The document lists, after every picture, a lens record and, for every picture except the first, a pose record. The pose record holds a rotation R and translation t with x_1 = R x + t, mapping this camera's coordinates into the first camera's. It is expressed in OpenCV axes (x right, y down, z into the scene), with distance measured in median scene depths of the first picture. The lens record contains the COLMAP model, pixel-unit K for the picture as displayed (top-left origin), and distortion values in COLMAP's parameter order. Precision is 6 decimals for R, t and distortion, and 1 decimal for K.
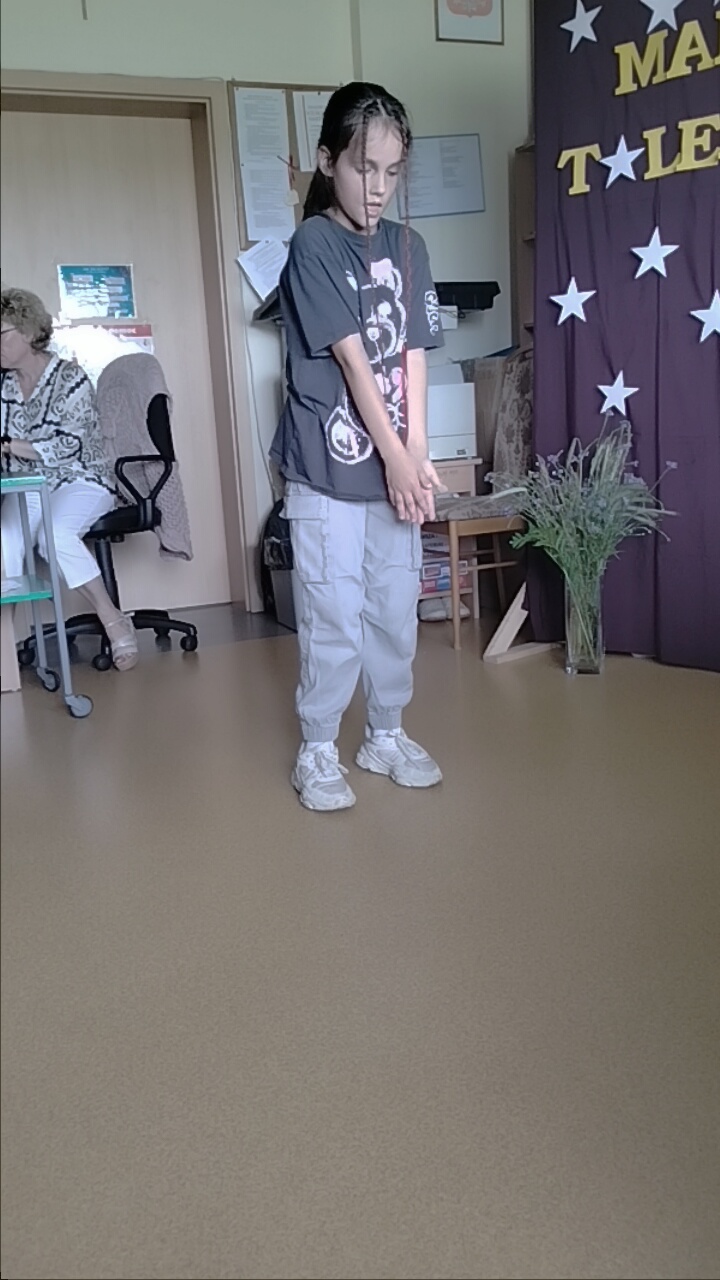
lens RADIAL K [[1149.0, 0, 360.0], [0, 1149.0, 640.0], [0, 0, 1]] dist [0.102044, -0.166803]
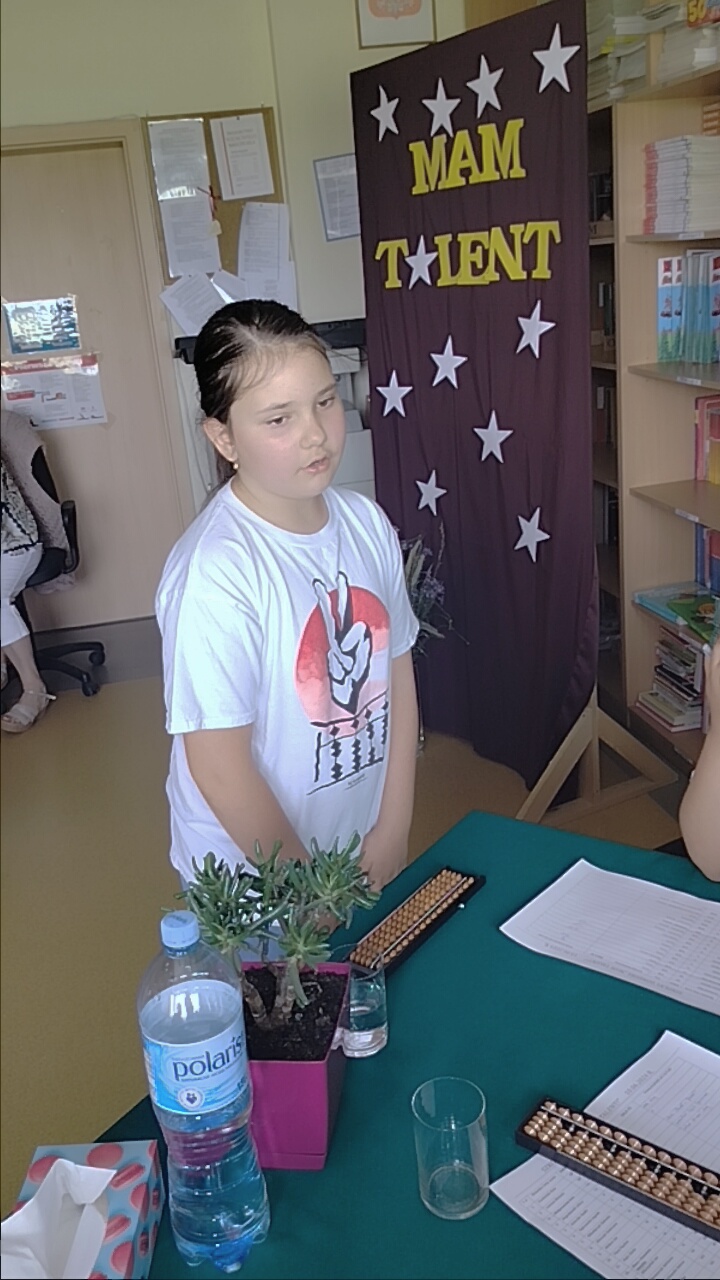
lens RADIAL K [[1149.0, 0, 360.0], [0, 1149.0, 640.0], [0, 0, 1]] dist [0.102044, -0.166803]
pose [[0.983517, 0.021299, -0.179559, 0.395944], [0.002445, 0.991381, 0.130986, -0.249253], [0.180801, -0.129266, 0.974988, -0.002868]]
